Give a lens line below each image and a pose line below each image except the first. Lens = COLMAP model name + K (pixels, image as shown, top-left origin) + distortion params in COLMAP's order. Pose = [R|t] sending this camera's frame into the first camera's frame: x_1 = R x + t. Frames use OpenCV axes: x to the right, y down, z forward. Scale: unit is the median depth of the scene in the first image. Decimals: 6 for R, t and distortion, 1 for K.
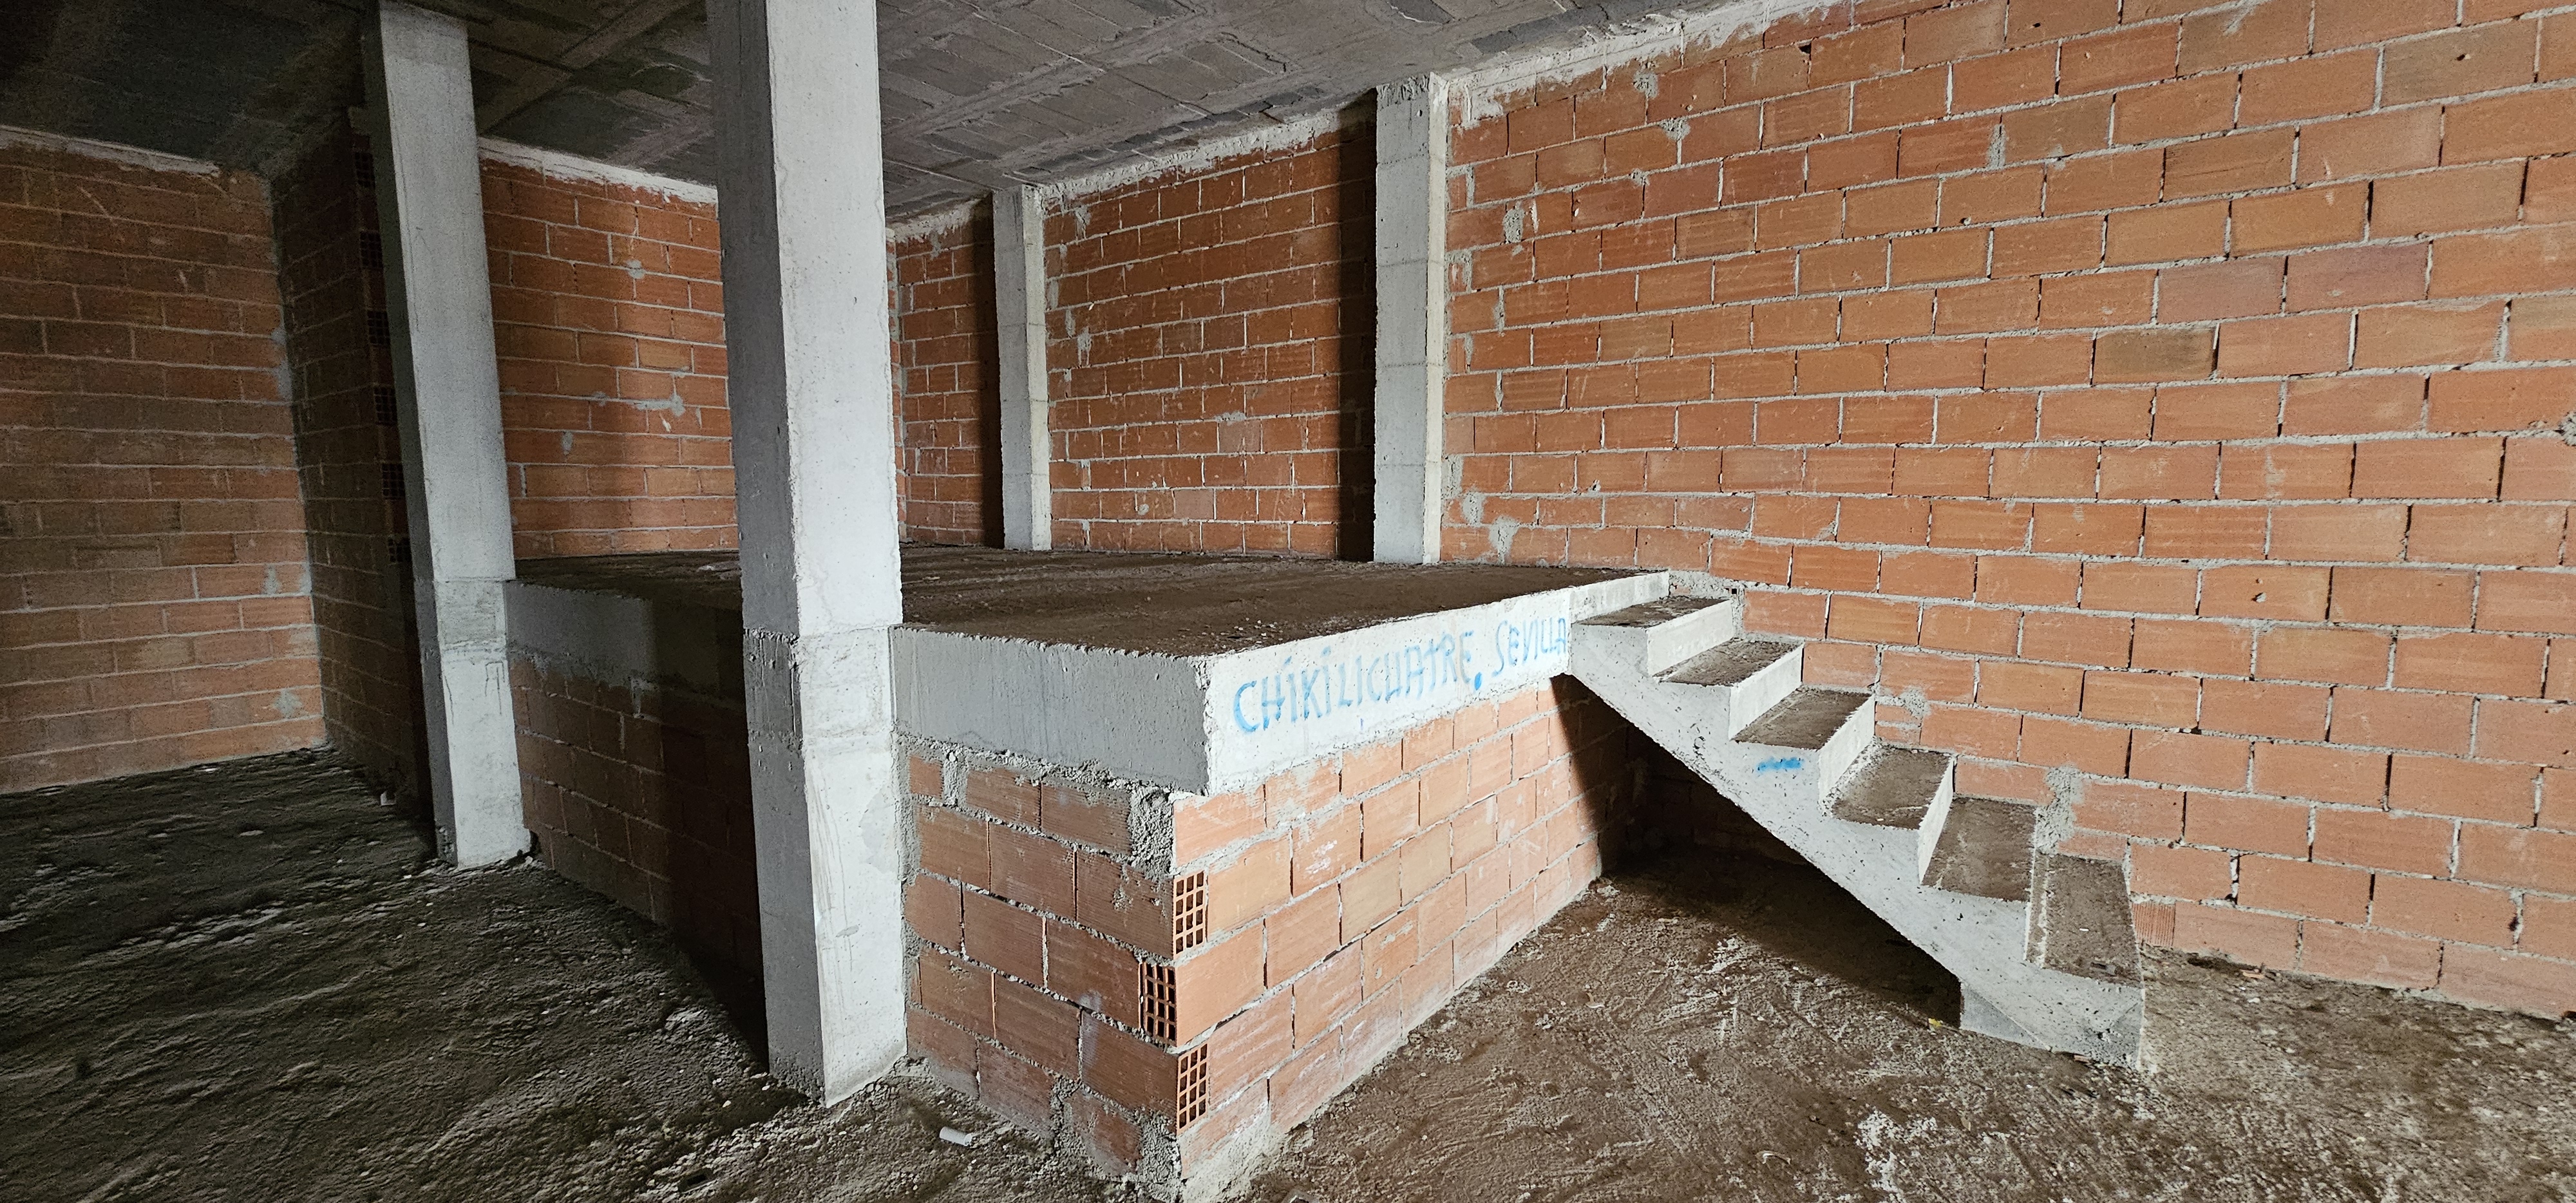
lens RADIAL K [[1040.7, 0, 1271.9], [0, 1040.7, 605.0], [0, 0, 1]] dist [0.002280, -0.001063]
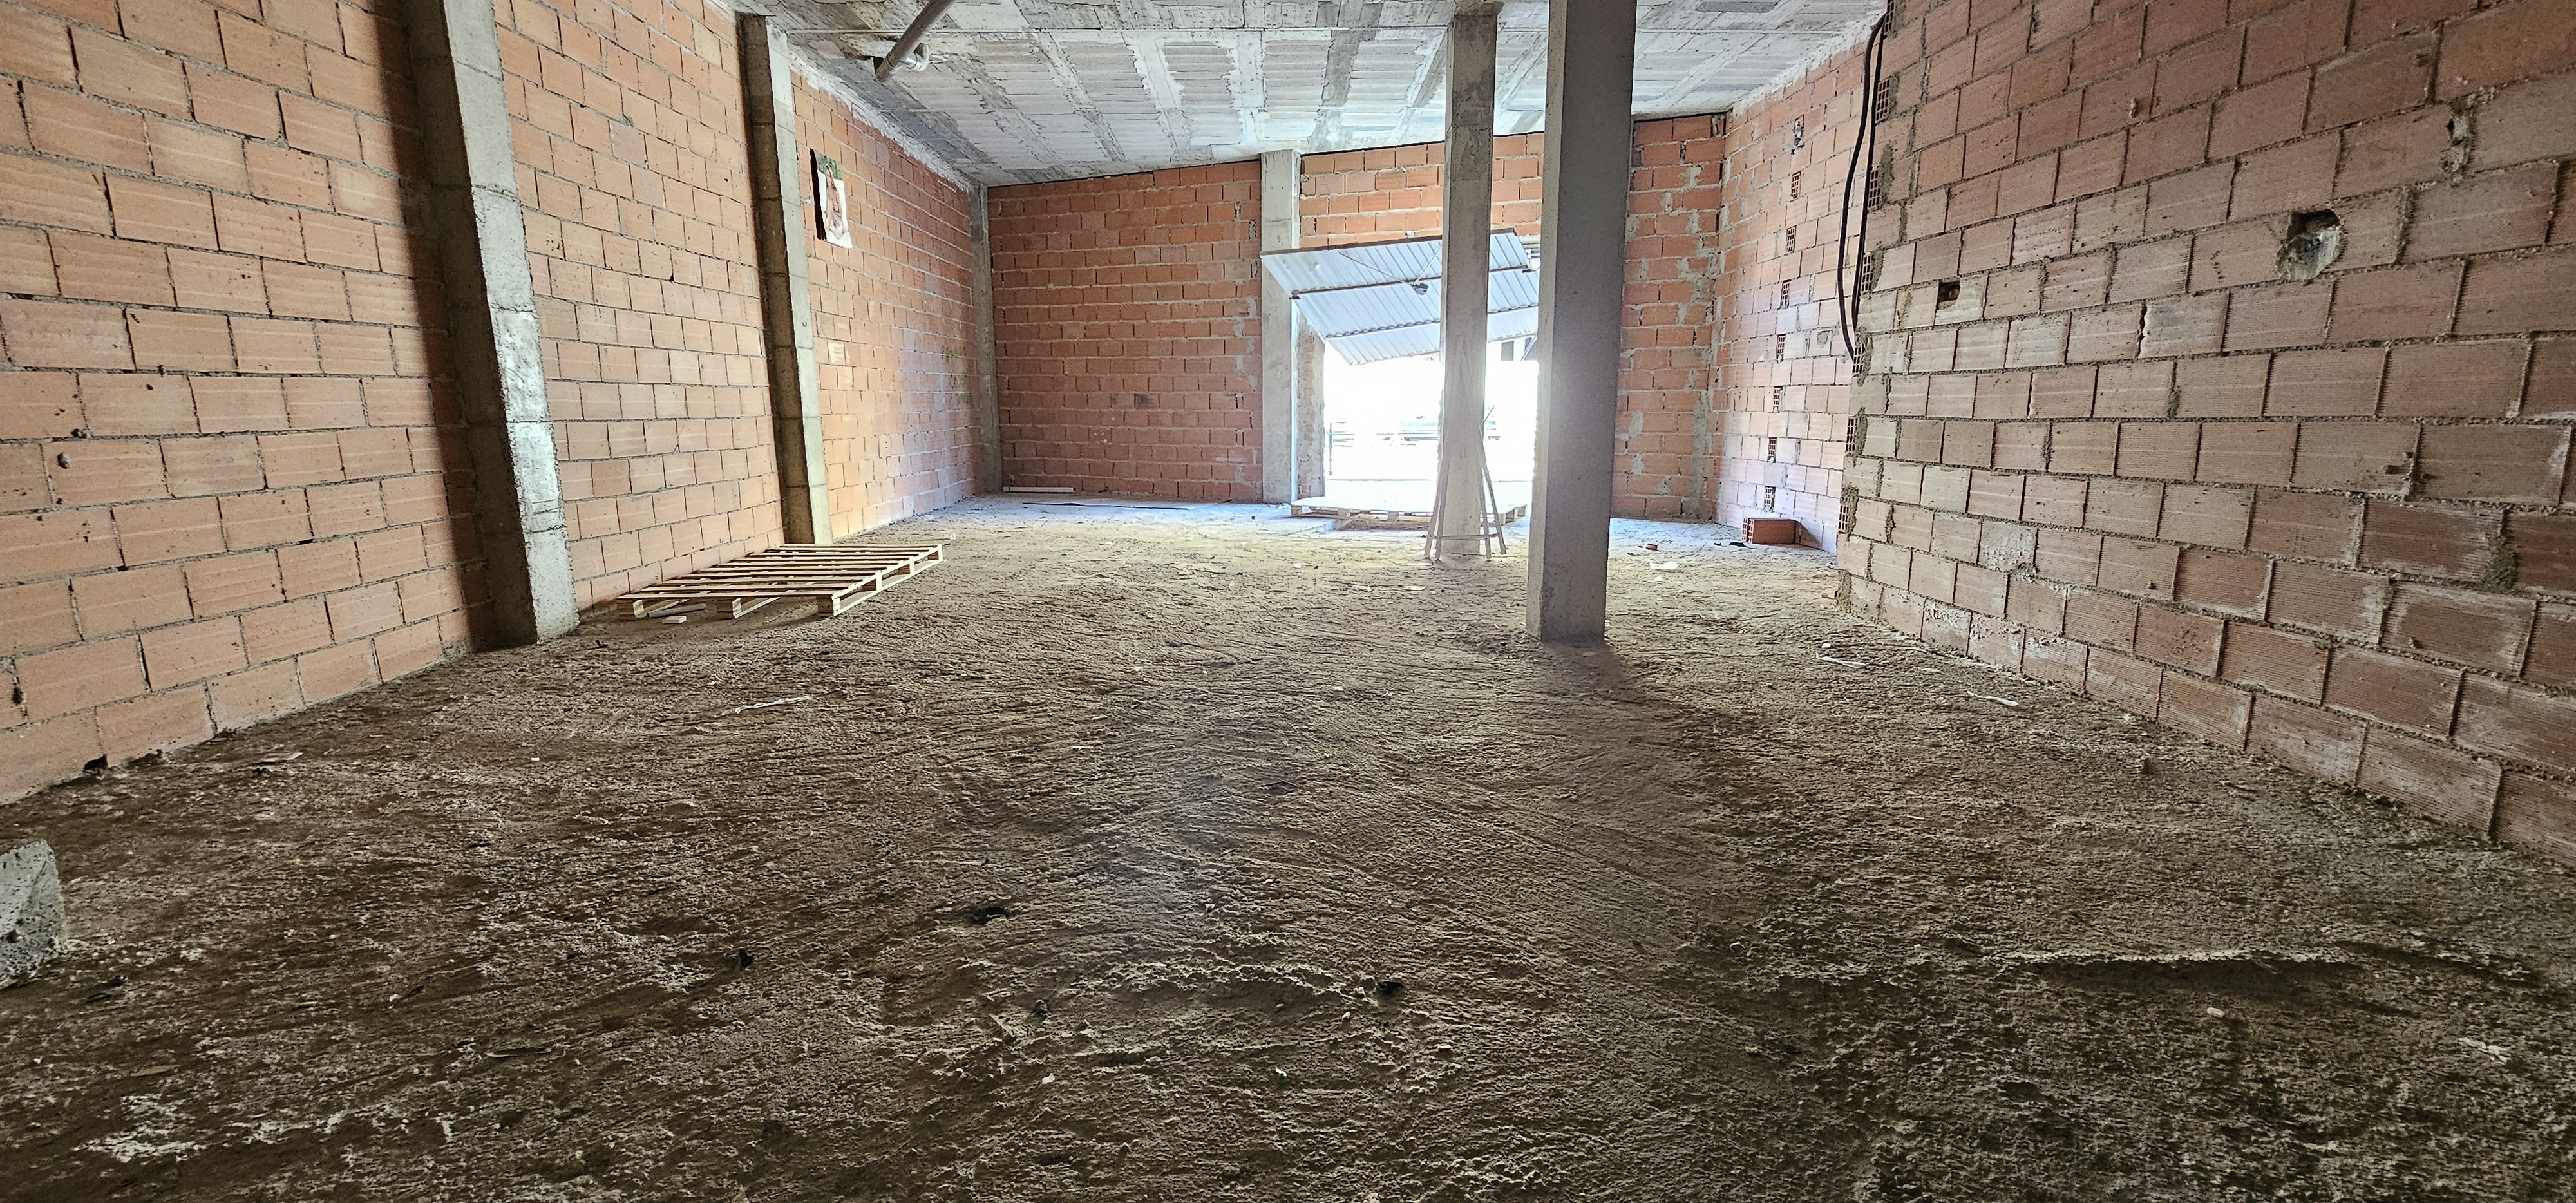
lens RADIAL K [[1040.7, 0, 1281.4], [0, 1040.7, 607.6], [0, 0, 1]] dist [0.002280, -0.001063]
pose [[-0.606488, -0.142838, 0.782157, -0.160617], [0.091330, 0.964704, 0.246993, 0.102012], [-0.789830, 0.221233, -0.572036, 0.590332]]
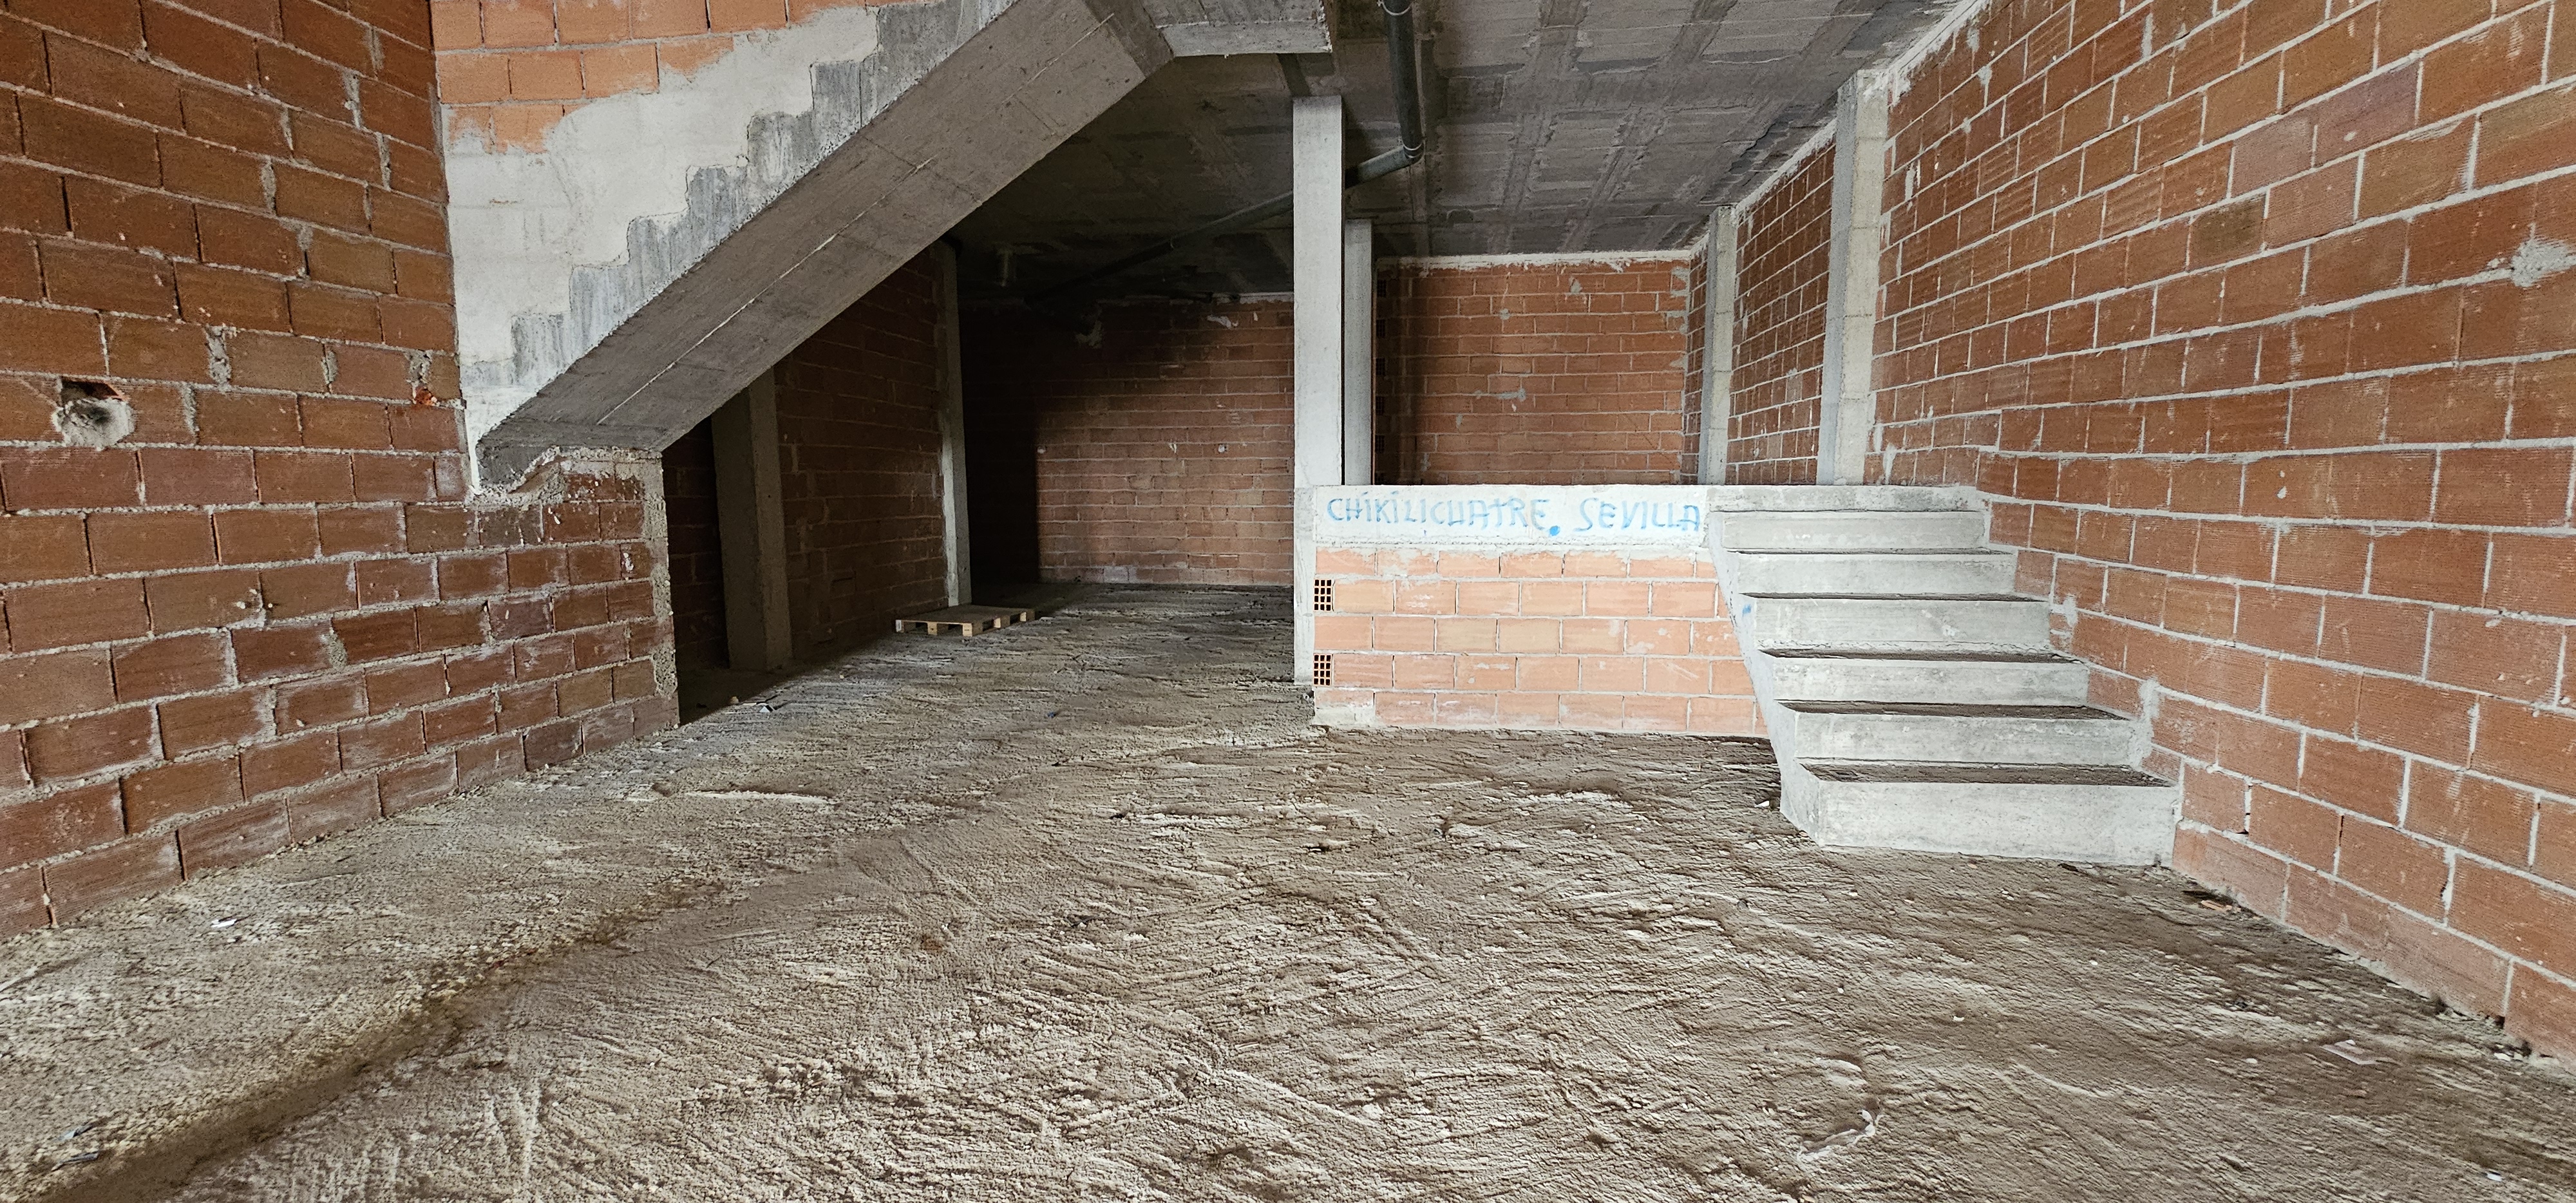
lens RADIAL K [[1040.7, 0, 1296.8], [0, 1040.7, 604.6], [0, 0, 1]] dist [0.002280, -0.001063]
pose [[0.489577, 0.104713, -0.865650, 1.336093], [-0.094370, 0.993295, 0.066782, 0.109317], [0.866838, 0.048997, 0.496176, -0.166996]]
